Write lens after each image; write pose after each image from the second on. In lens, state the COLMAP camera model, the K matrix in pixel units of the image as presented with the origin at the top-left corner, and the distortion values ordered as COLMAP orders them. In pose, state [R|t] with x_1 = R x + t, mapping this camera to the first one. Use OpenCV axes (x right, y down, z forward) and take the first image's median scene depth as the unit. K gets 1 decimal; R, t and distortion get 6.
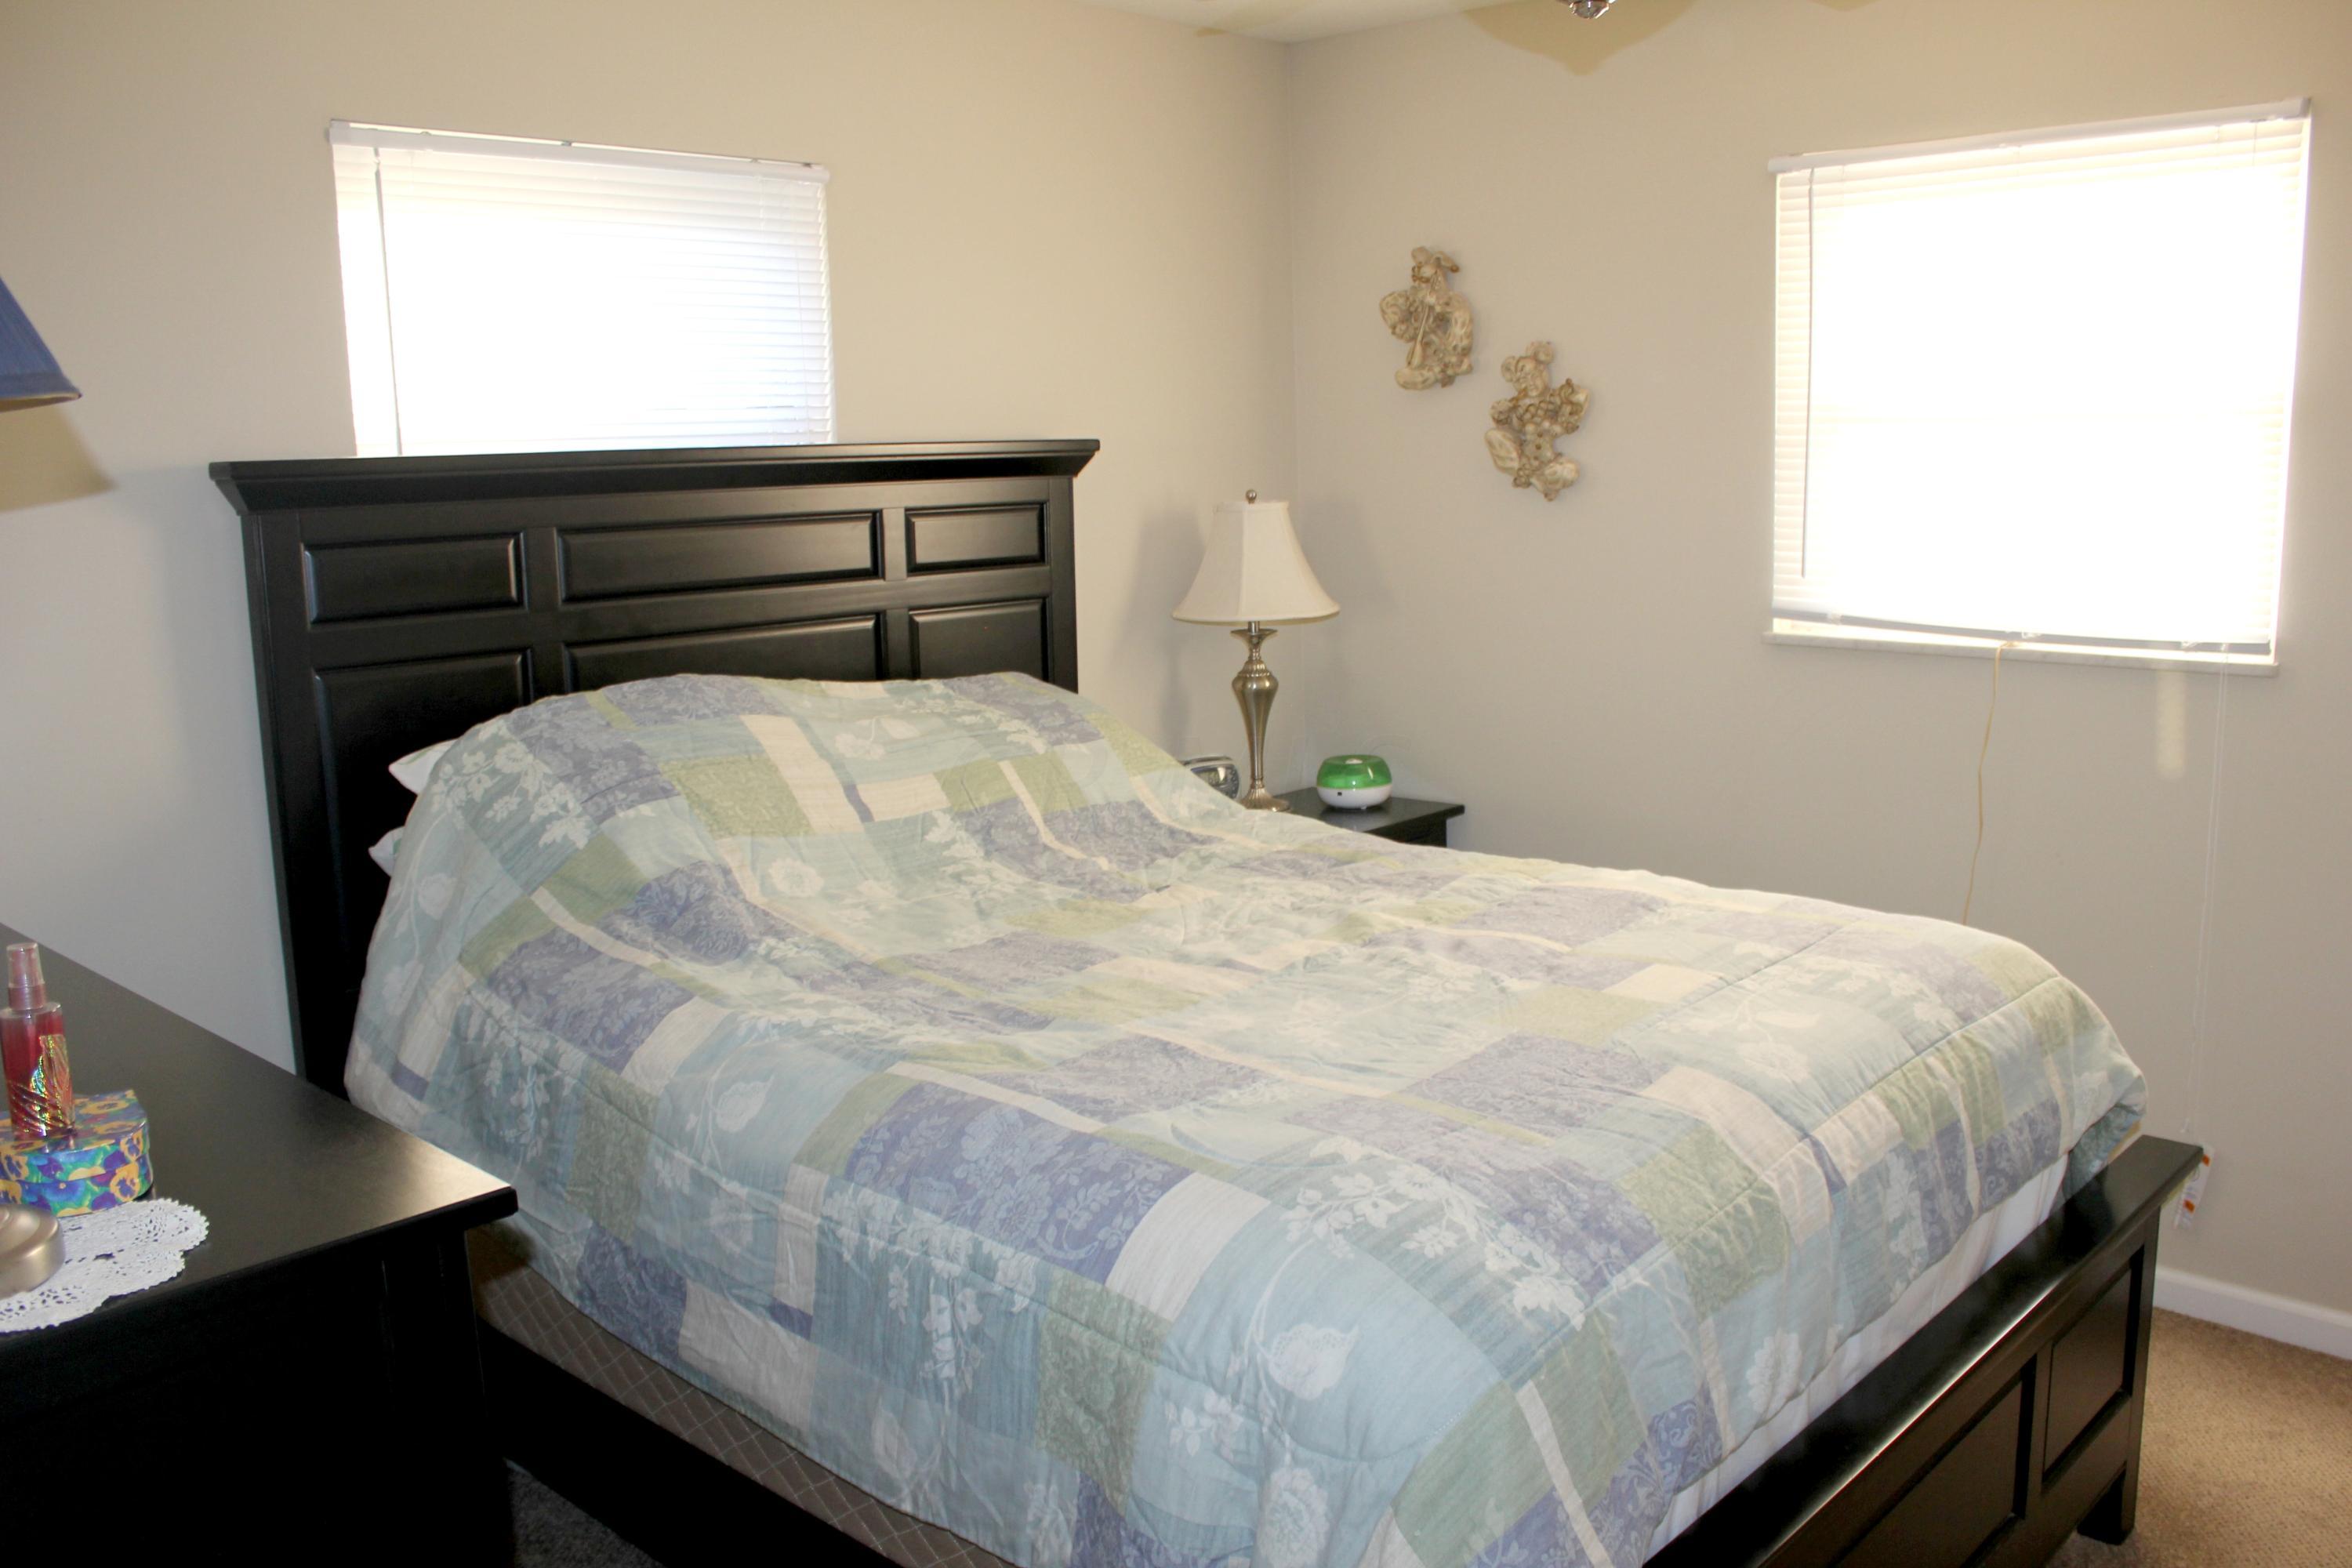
lens RADIAL K [[1970.9, 0, 1176.0], [0, 1970.9, 784.0], [0, 0, 1]] dist [-0.174470, 0.174701]
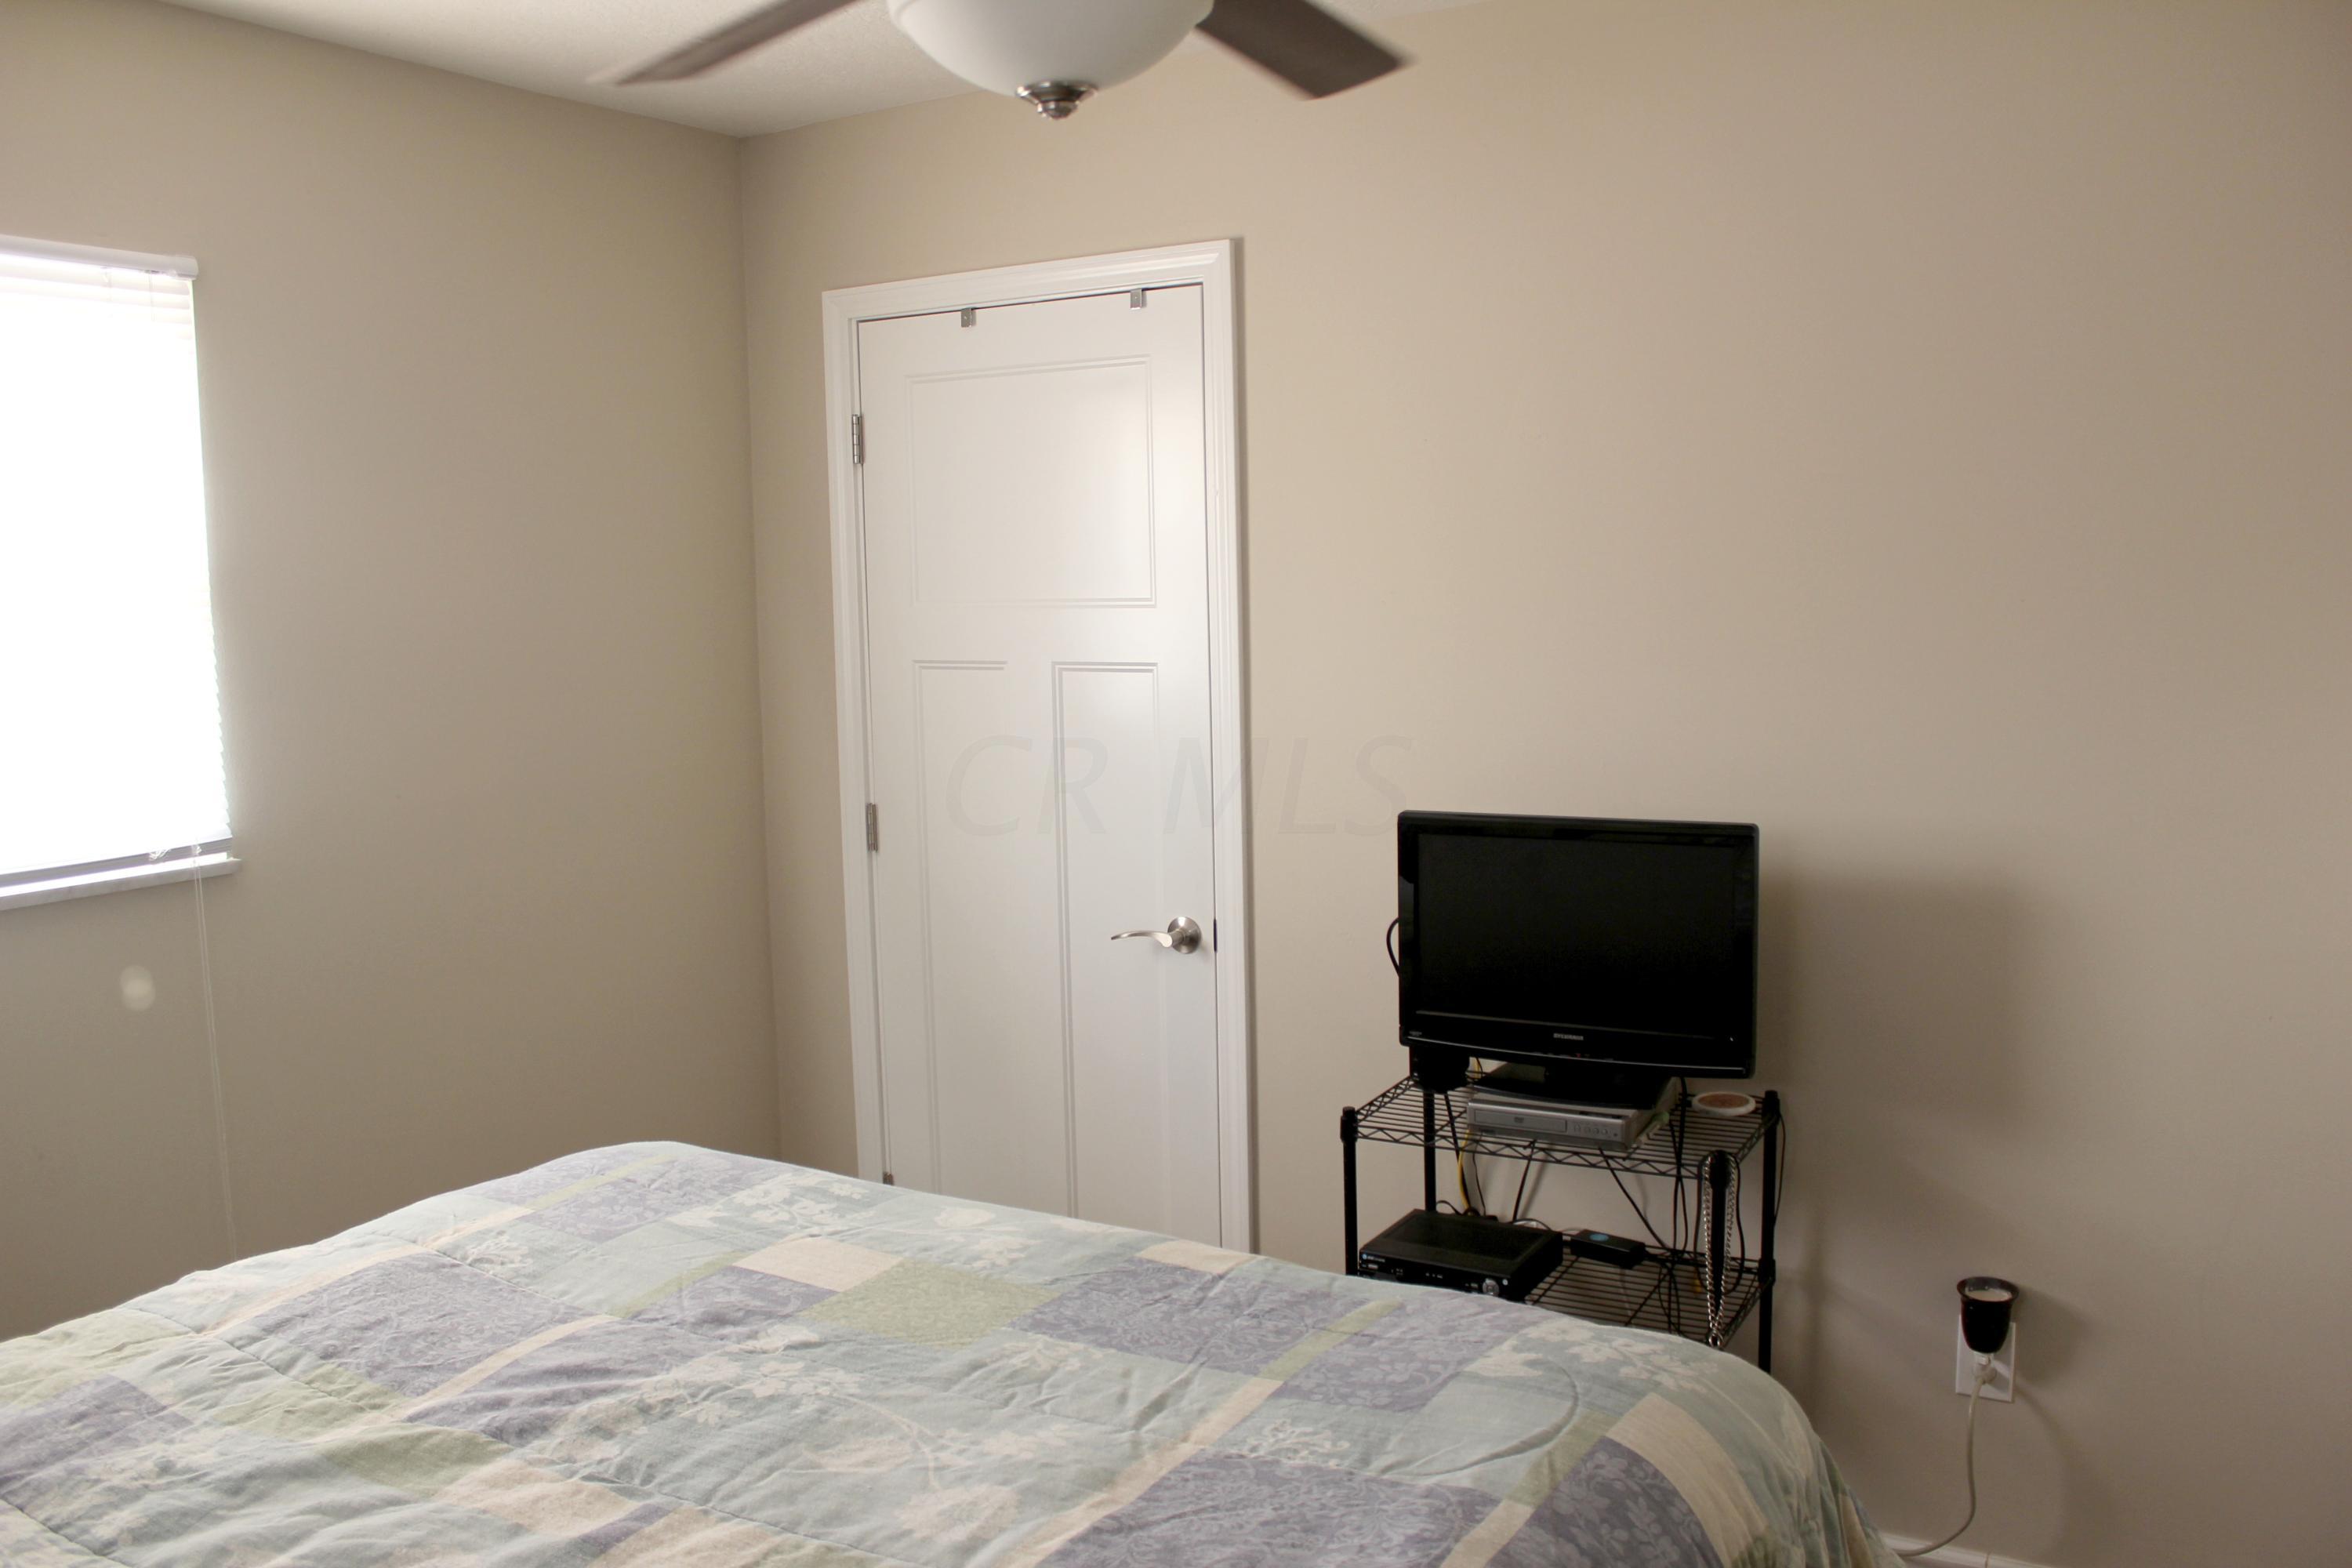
lens RADIAL K [[1970.9, 0, 1176.0], [0, 1970.9, 784.0], [0, 0, 1]] dist [-0.174470, 0.174701]
pose [[-0.233389, -0.077578, 0.969284, -0.574445], [0.191160, 0.973700, 0.123959, -0.170014], [-0.953408, 0.214219, -0.212421, 1.009044]]
